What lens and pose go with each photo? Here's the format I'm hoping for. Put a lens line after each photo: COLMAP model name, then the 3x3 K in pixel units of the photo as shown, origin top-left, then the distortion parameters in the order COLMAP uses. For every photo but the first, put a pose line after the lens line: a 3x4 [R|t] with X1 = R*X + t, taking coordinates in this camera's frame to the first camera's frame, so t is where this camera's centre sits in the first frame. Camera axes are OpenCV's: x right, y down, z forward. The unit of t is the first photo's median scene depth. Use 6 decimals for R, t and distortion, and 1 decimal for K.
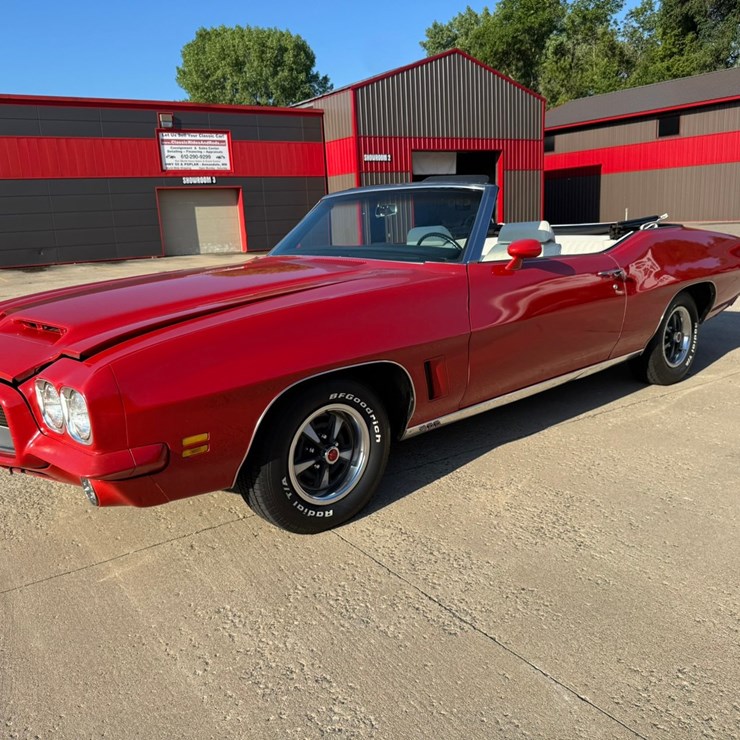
lens RADIAL K [[729.8, 0, 384.7], [0, 729.8, 395.3], [0, 0, 1]] dist [0.009544, 0.000000]
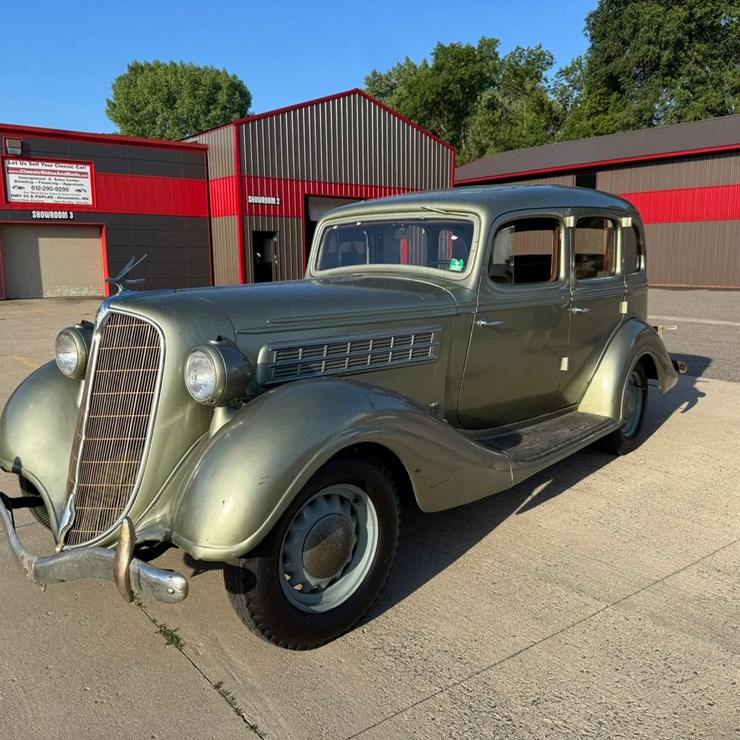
lens RADIAL K [[729.8, 0, 377.6], [0, 729.8, 388.8], [0, 0, 1]] dist [0.009544, 0.000000]
pose [[0.997568, 0.033180, 0.061291, 0.079621], [-0.029158, 0.997433, -0.065401, -0.034939], [-0.063303, 0.063455, 0.995975, 0.099002]]
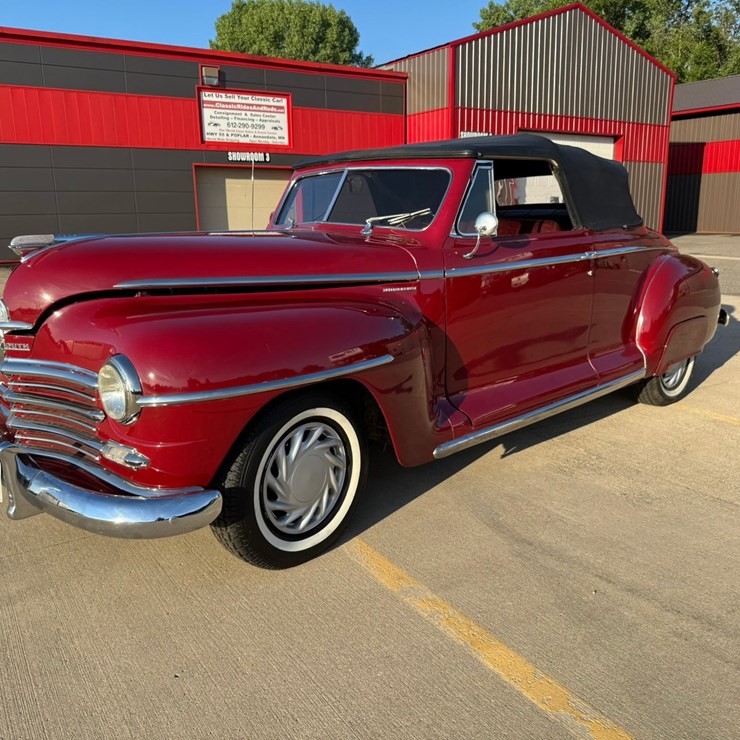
lens RADIAL K [[729.8, 0, 389.2], [0, 729.8, 398.9], [0, 0, 1]] dist [0.009544, 0.000000]
pose [[0.998996, 0.043101, -0.012190, -0.076684], [-0.042938, 0.998989, 0.013302, -0.049869], [0.012751, -0.012765, 0.999837, 0.204392]]
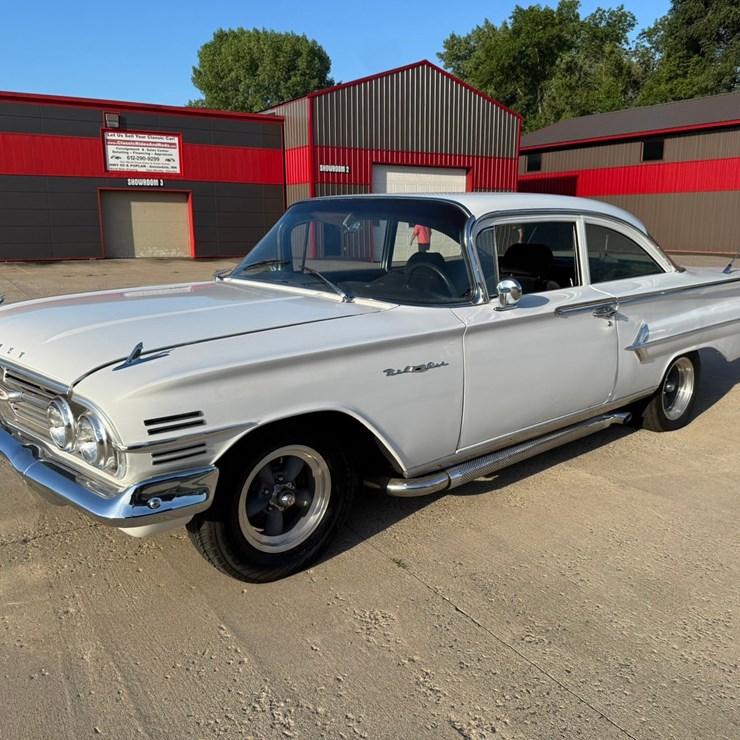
lens RADIAL K [[729.8, 0, 375.9], [0, 729.8, 388.6], [0, 0, 1]] dist [0.009544, 0.000000]
pose [[0.997328, 0.061553, -0.039334, 0.096510], [-0.062209, 0.997940, -0.015676, -0.021166], [0.038289, 0.018081, 0.999103, 0.037956]]
